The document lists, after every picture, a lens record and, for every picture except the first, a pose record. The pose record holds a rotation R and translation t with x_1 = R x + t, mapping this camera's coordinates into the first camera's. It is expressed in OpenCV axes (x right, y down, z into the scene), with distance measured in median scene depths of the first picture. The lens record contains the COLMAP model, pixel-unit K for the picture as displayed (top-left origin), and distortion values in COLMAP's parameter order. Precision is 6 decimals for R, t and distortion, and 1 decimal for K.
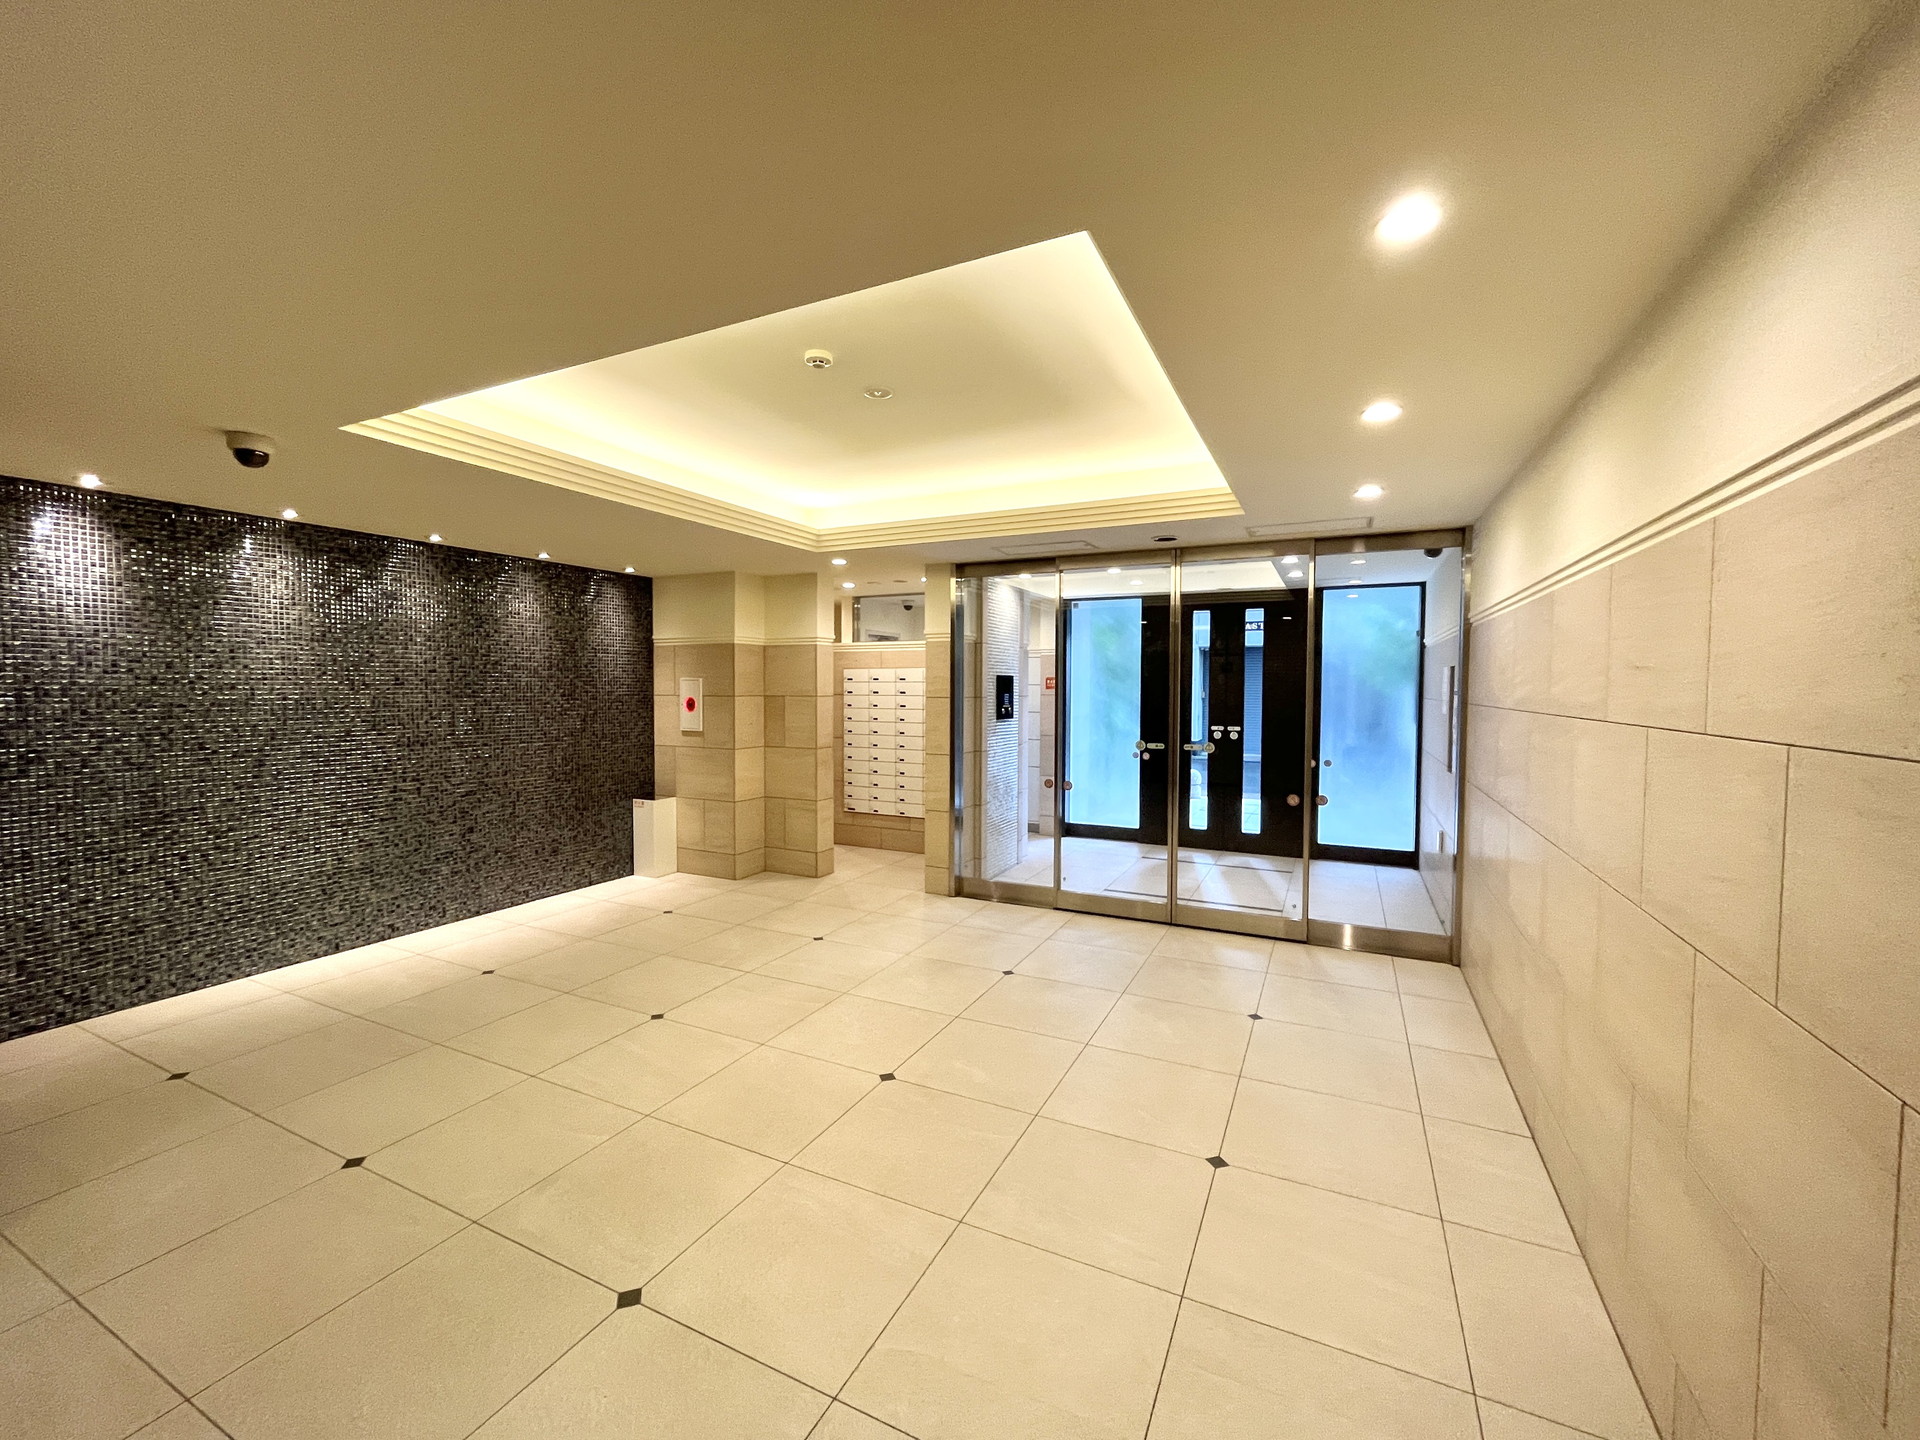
lens RADIAL K [[778.7, 0, 956.0], [0, 778.7, 718.0], [0, 0, 1]] dist [-0.002248, -0.000108]
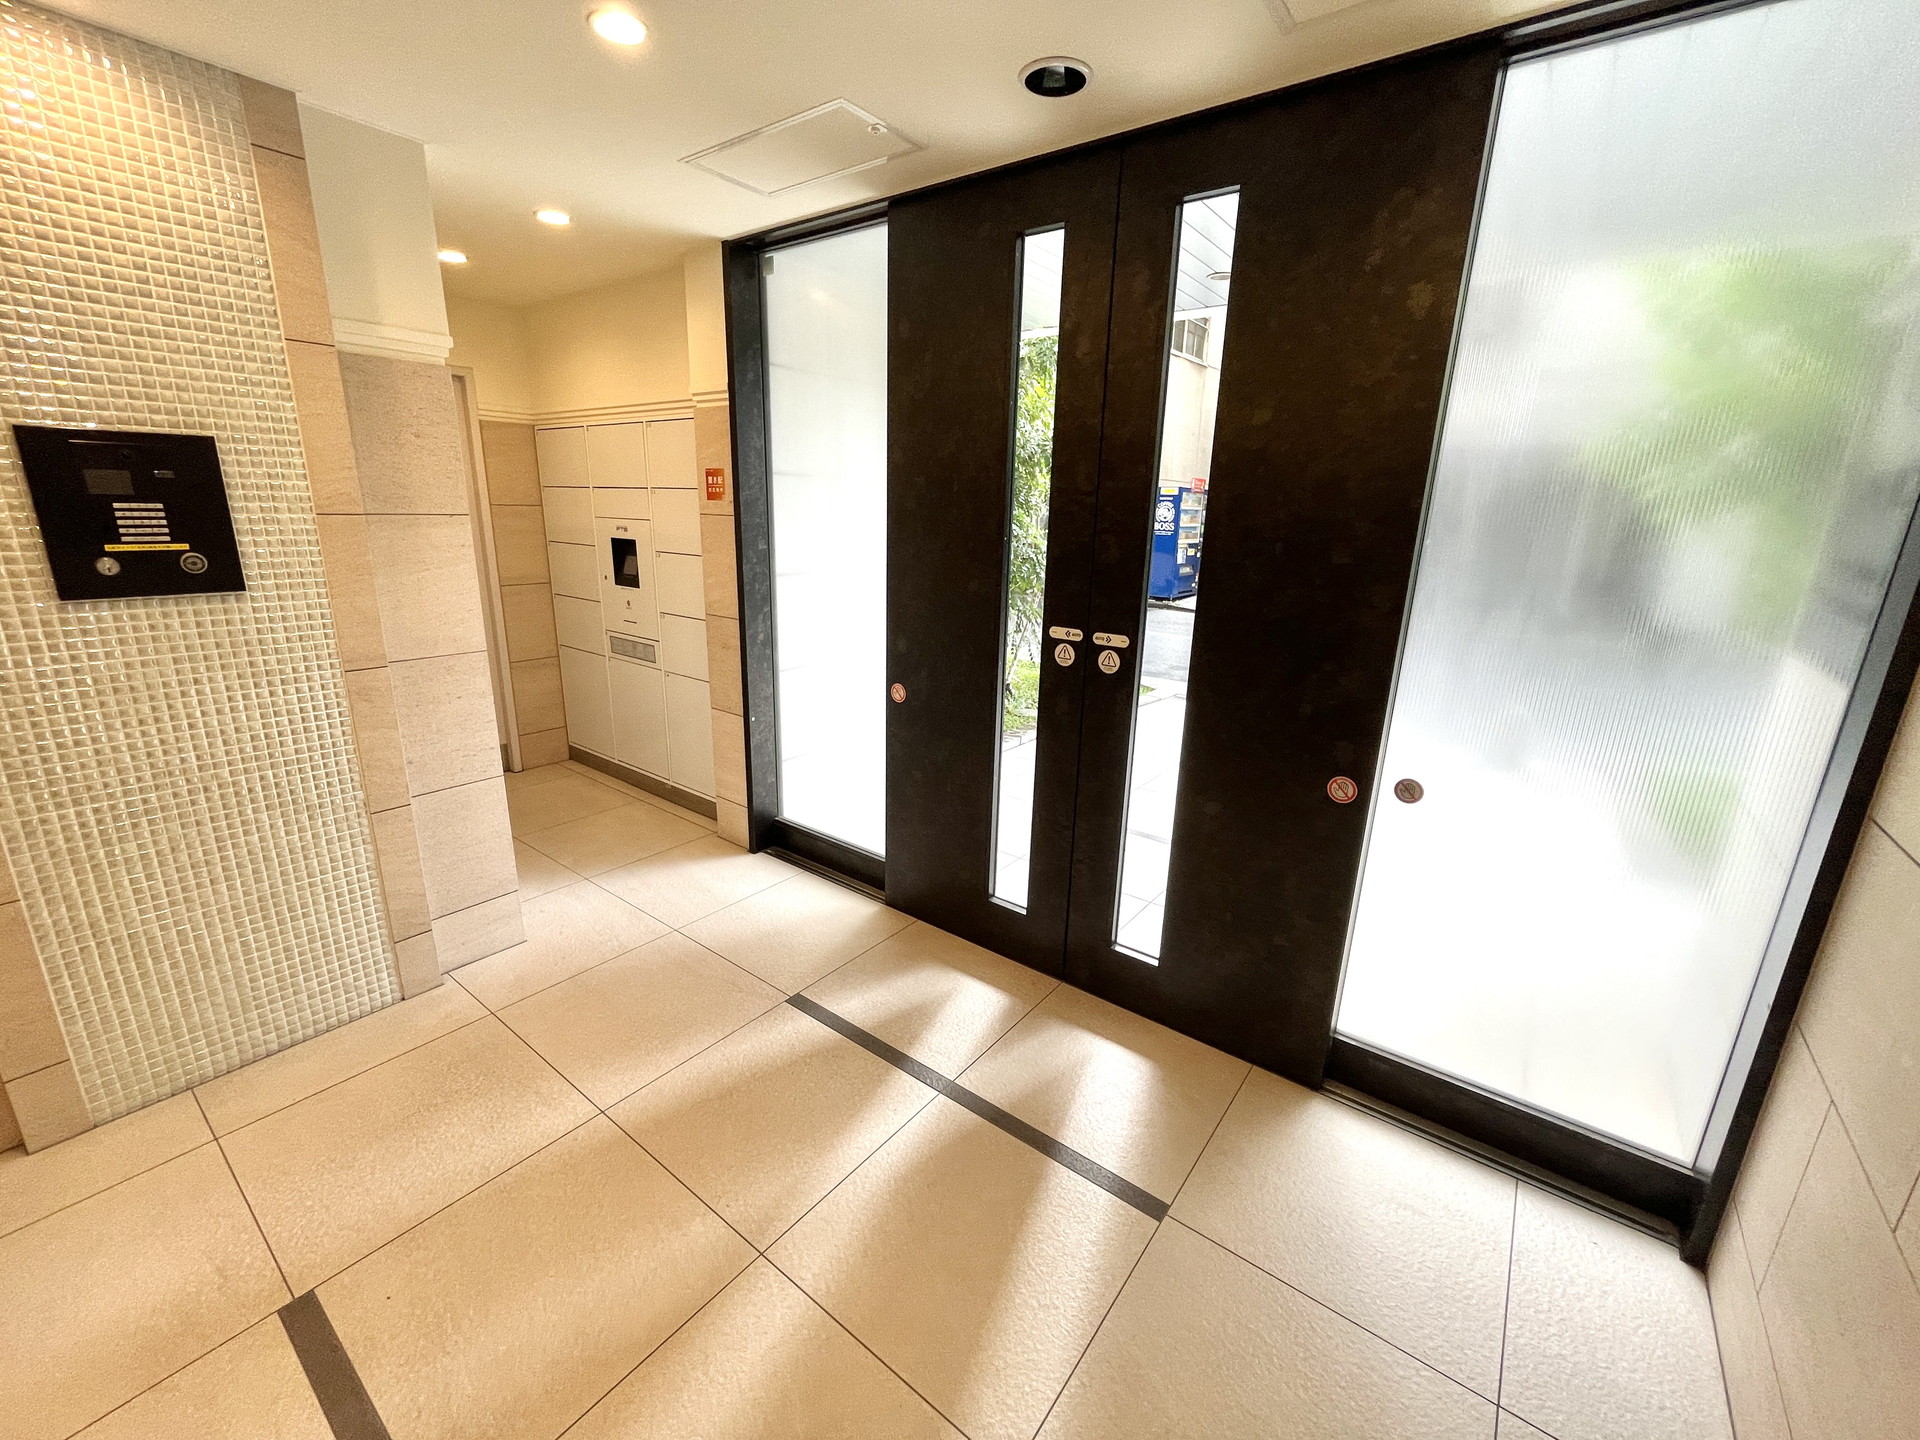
lens RADIAL K [[778.7, 0, 956.9], [0, 778.7, 715.6], [0, 0, 1]] dist [-0.002248, -0.000108]
pose [[0.981191, 0.072213, -0.179021, 0.669307], [-0.031239, 0.974569, 0.221900, -0.045365], [0.190493, -0.212134, 0.958494, 1.290172]]
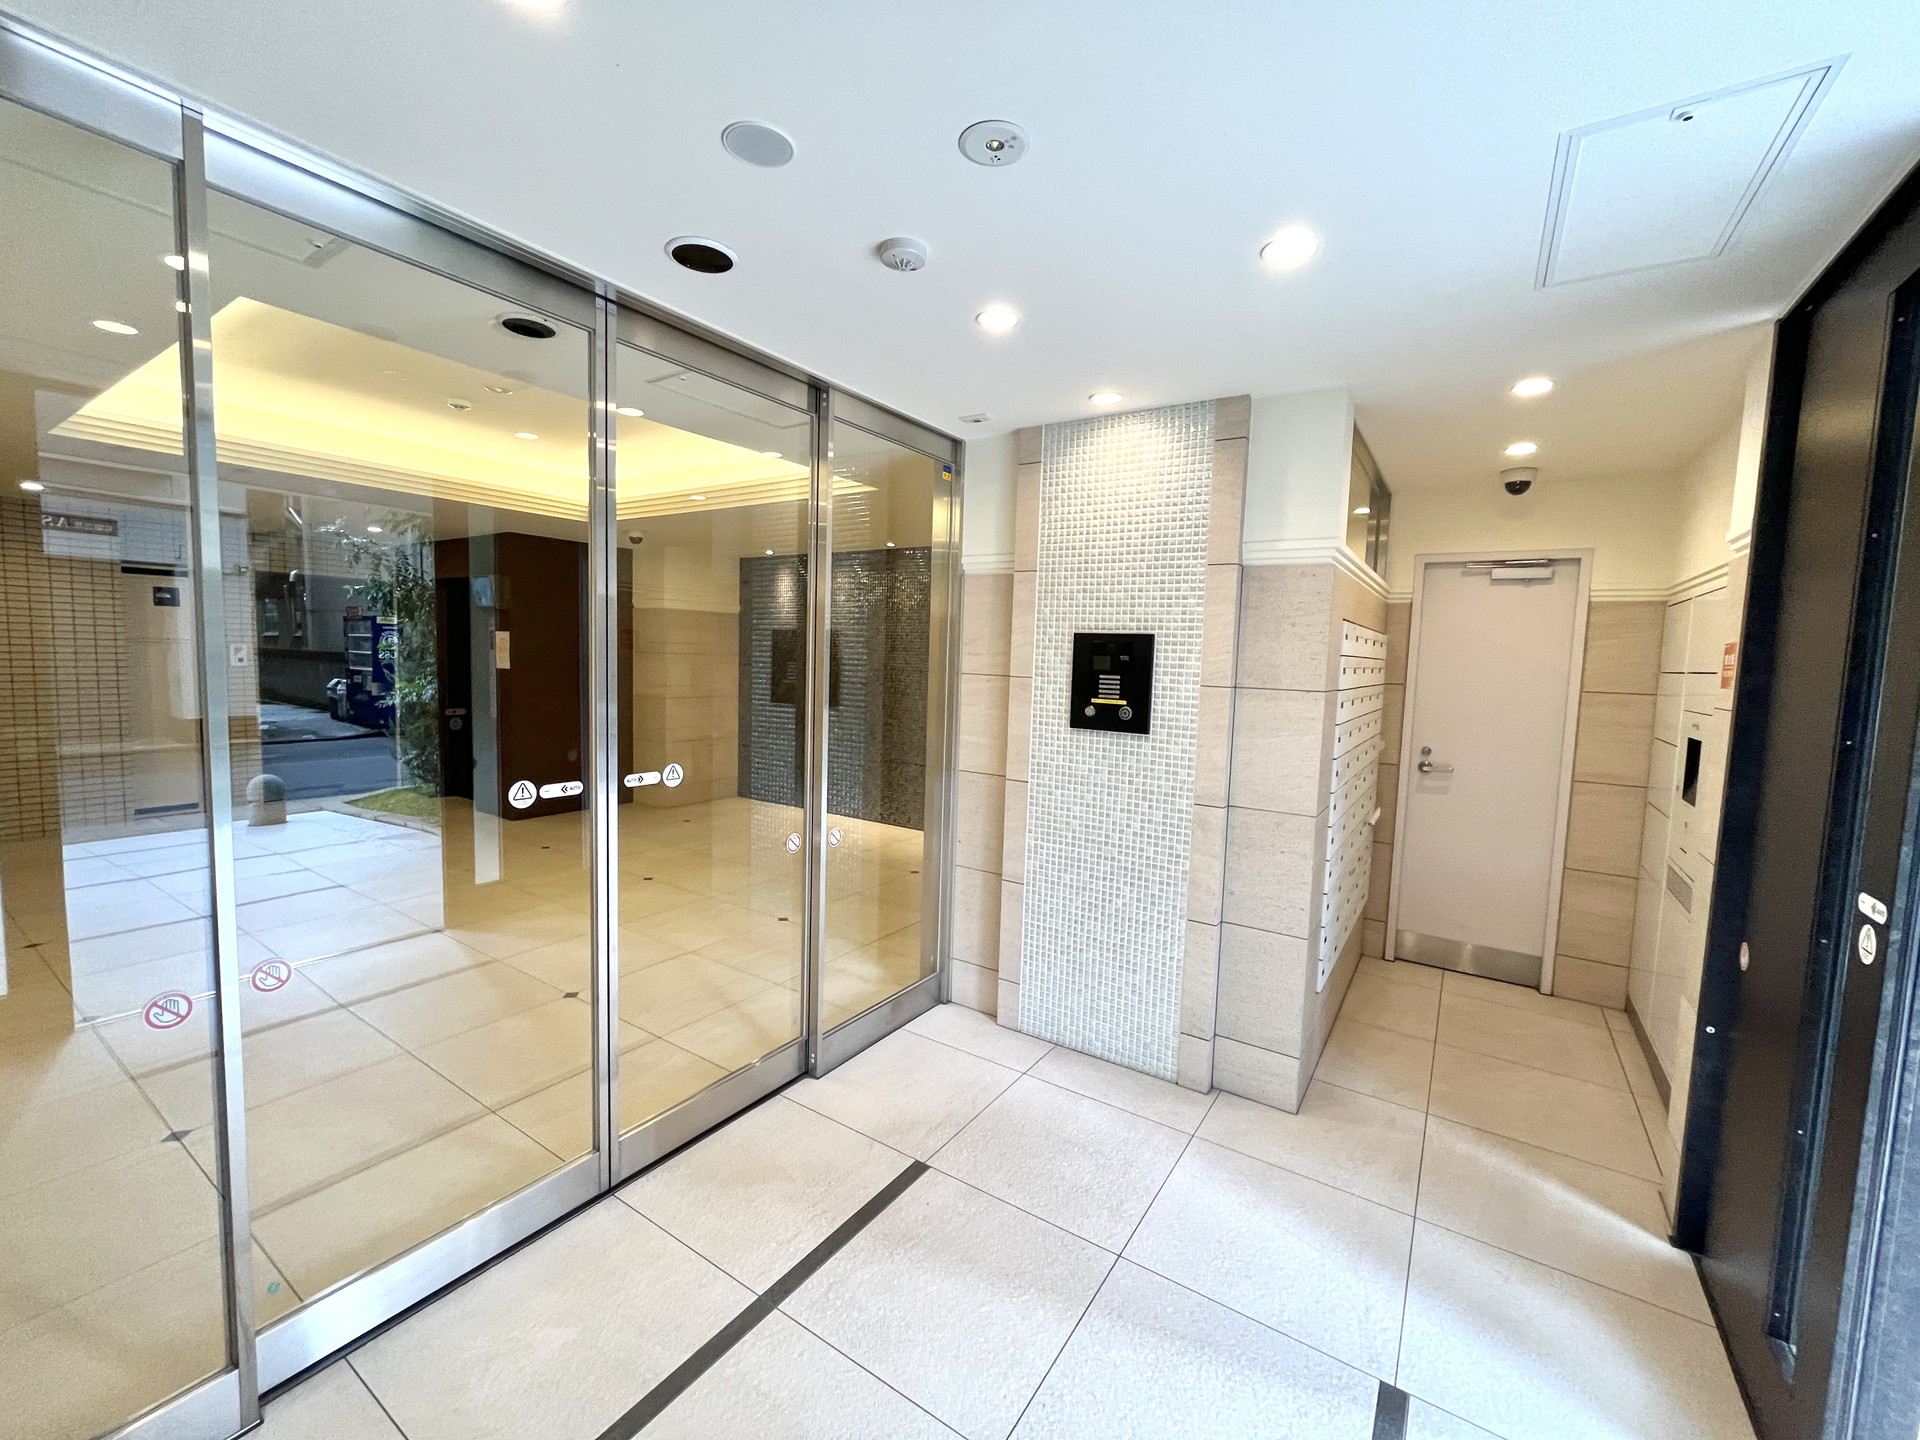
lens RADIAL K [[778.7, 0, 953.8], [0, 778.7, 716.2], [0, 0, 1]] dist [-0.002248, -0.000108]
pose [[-0.122735, 0.073011, -0.989750, 0.948910], [-0.074145, 0.993829, 0.082506, -0.068975], [0.989666, 0.083511, -0.116564, 1.730352]]
